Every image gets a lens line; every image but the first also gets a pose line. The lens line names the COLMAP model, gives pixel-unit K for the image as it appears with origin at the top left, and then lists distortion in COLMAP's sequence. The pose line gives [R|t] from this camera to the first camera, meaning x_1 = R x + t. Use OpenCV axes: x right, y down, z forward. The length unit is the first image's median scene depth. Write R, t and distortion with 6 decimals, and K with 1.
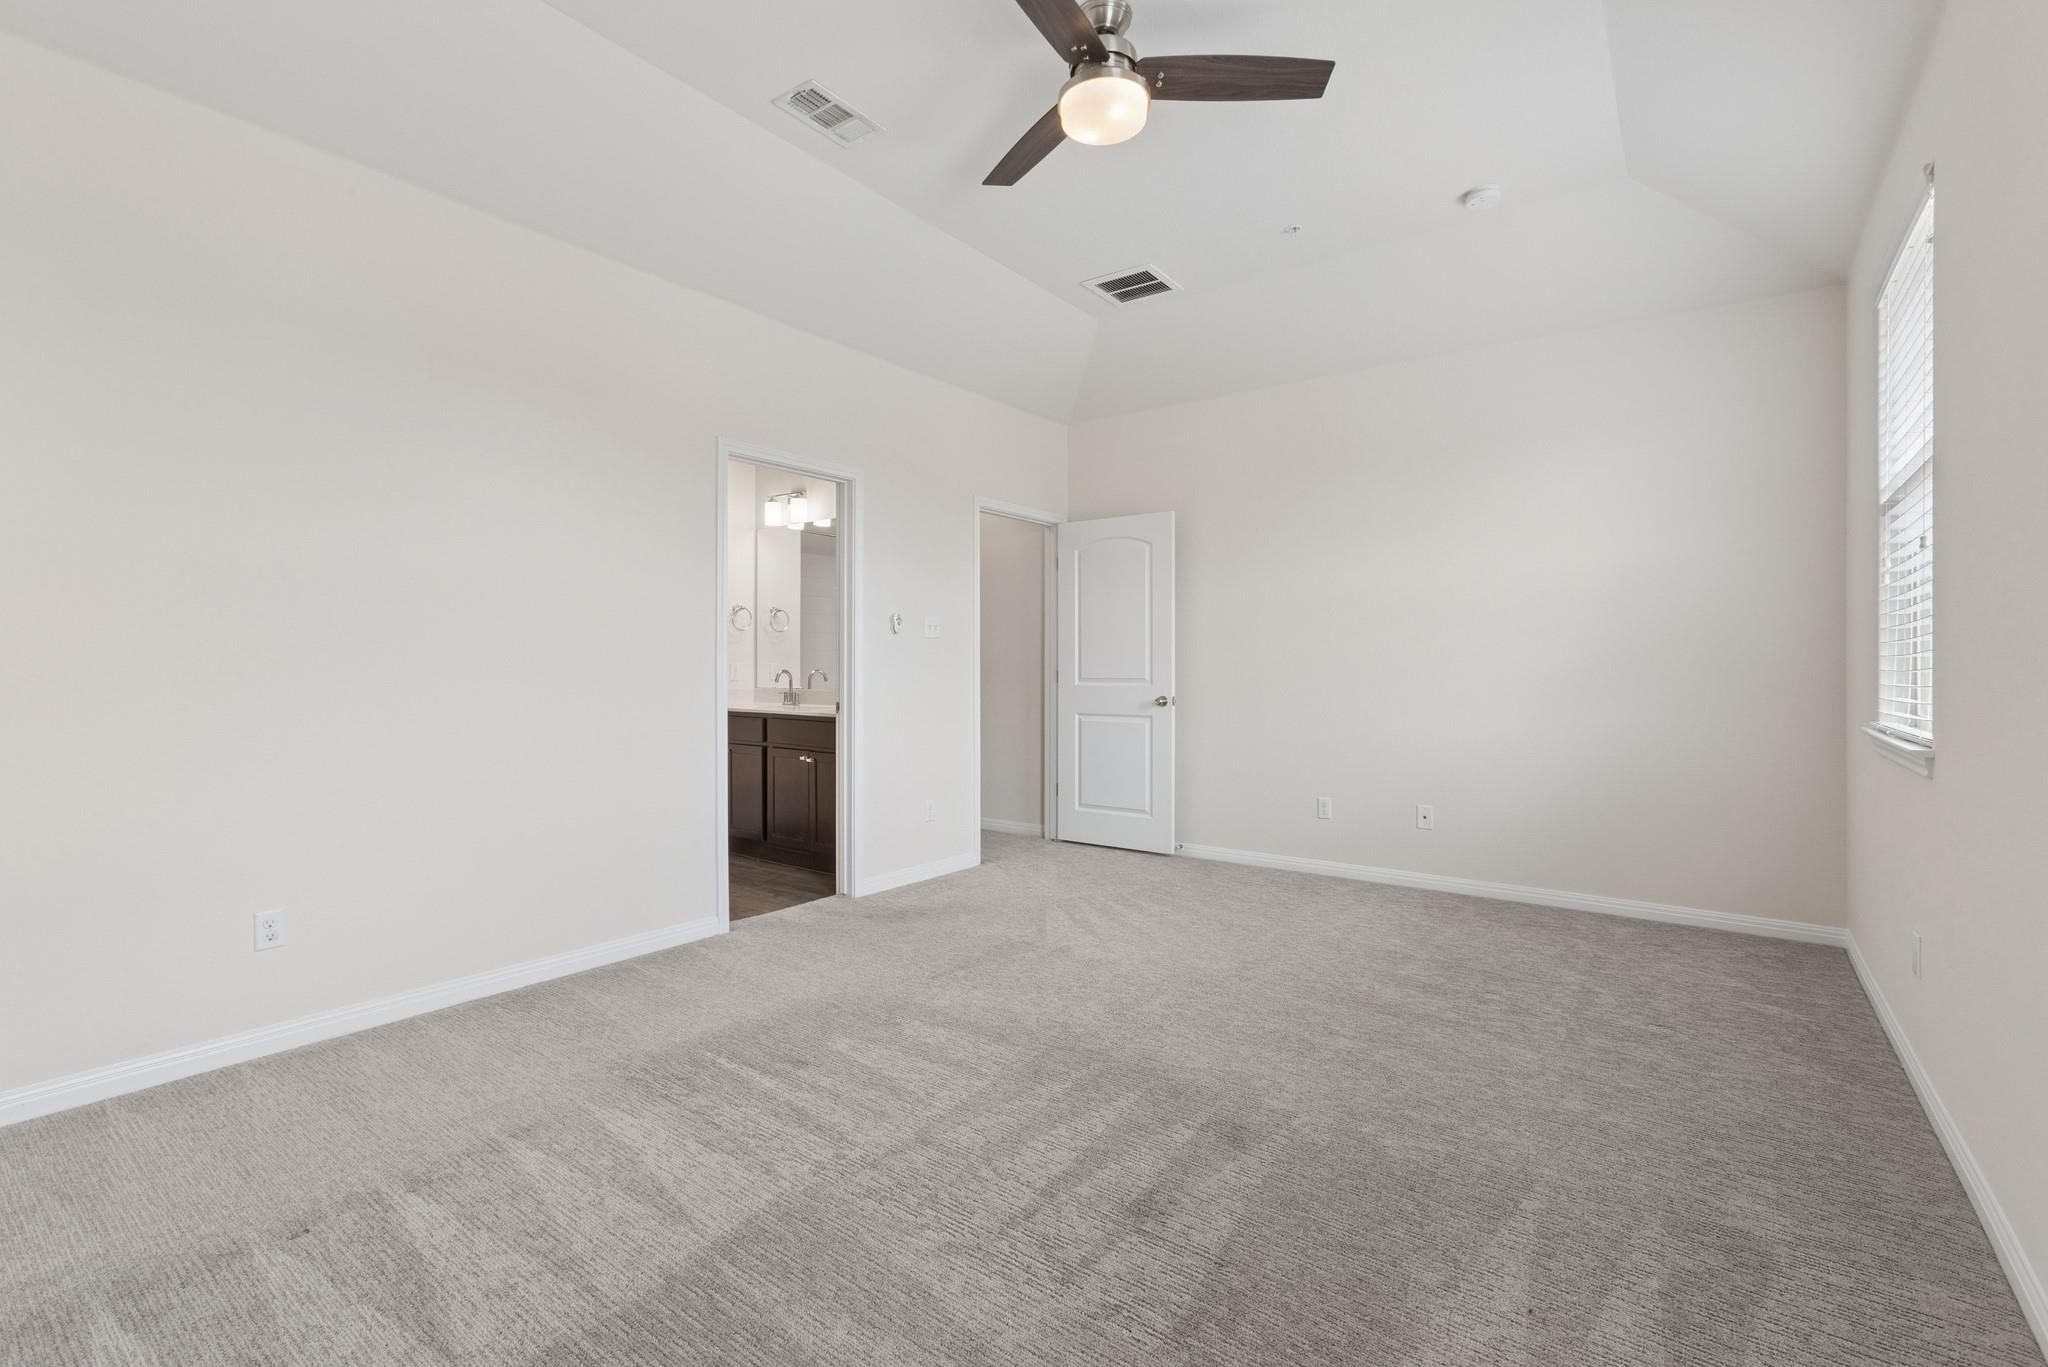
lens RADIAL K [[914.4, 0, 1024.3], [0, 914.4, 676.7], [0, 0, 1]] dist [-0.009230, 0.005745]
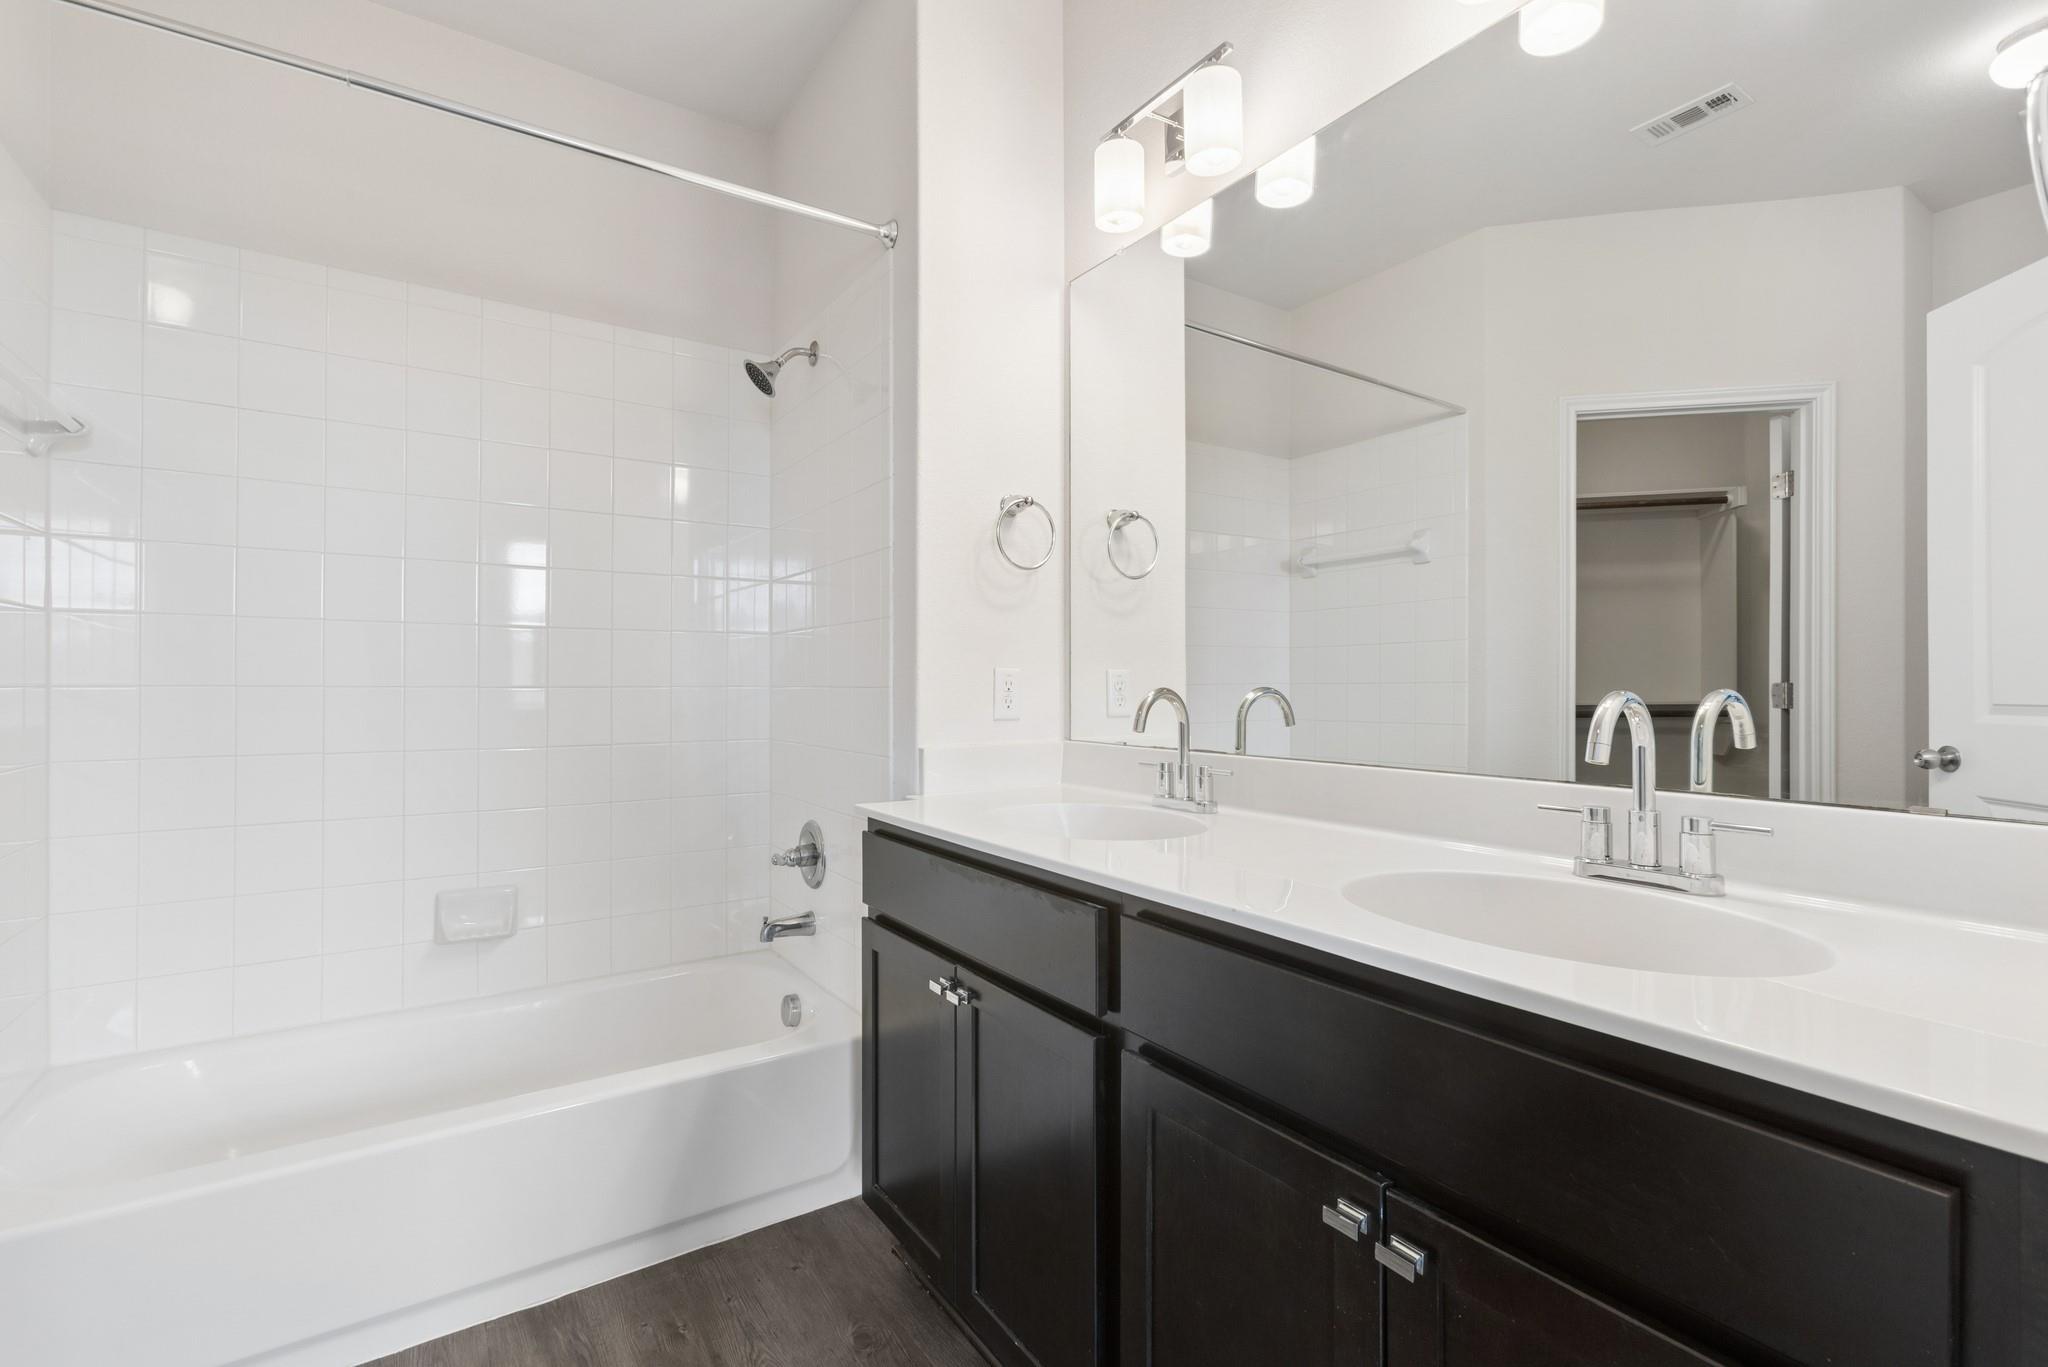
lens RADIAL K [[914.4, 0, 1021.5], [0, 914.4, 683.7], [0, 0, 1]] dist [-0.009230, 0.005745]
pose [[0.944220, -0.003597, -0.329297, -0.206020], [0.002916, 0.999992, -0.002563, -0.007708], [0.329304, 0.001460, 0.944223, 0.699731]]
